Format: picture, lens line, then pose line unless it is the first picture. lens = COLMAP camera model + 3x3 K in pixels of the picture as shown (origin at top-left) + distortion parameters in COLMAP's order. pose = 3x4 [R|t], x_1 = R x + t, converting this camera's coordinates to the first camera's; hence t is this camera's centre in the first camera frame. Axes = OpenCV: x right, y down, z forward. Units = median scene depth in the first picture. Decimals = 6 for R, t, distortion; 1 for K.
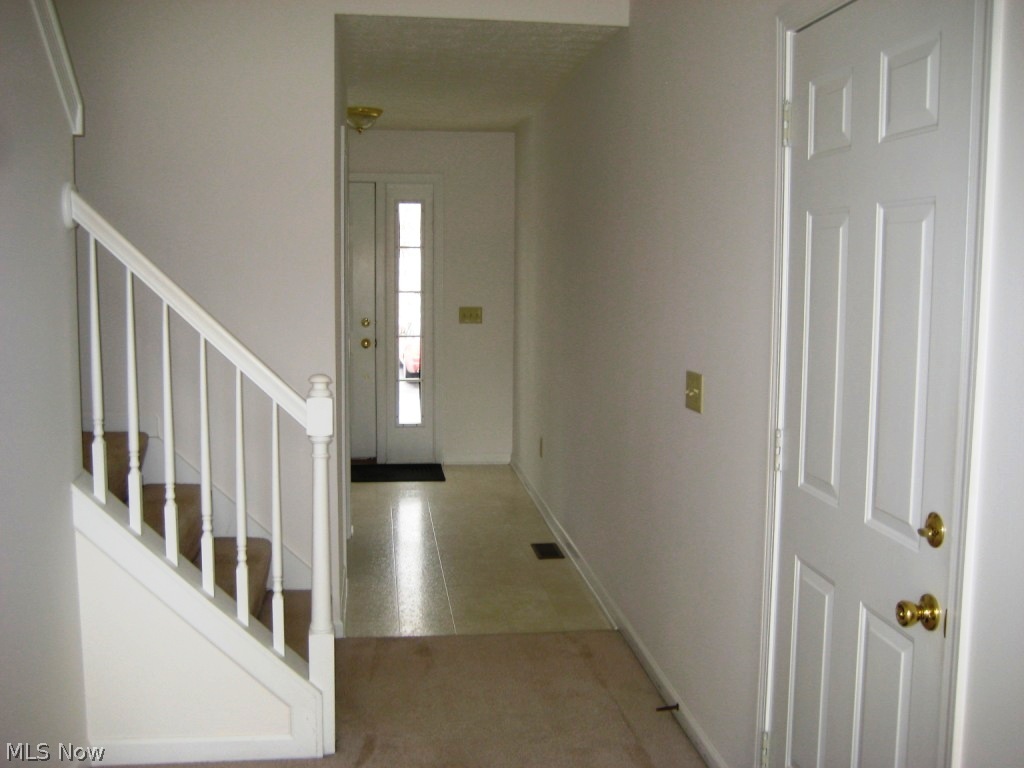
lens RADIAL K [[1065.6, 0, 512.5], [0, 1065.6, 383.3], [0, 0, 1]] dist [-0.099494, 0.000000]
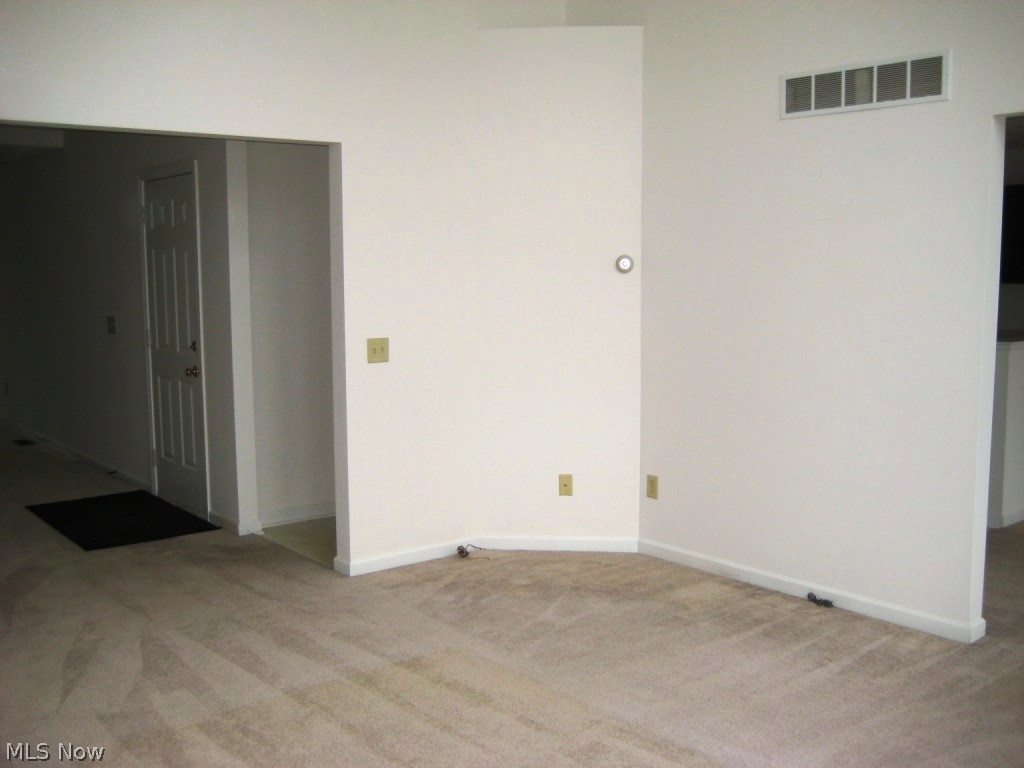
lens RADIAL K [[1065.6, 0, 511.9], [0, 1065.6, 385.1], [0, 0, 1]] dist [-0.099494, 0.000000]
pose [[0.847286, -0.073409, 0.526040, -0.163253], [0.071255, 0.997160, 0.024385, 0.079714], [-0.526336, 0.016822, 0.850110, -0.751858]]
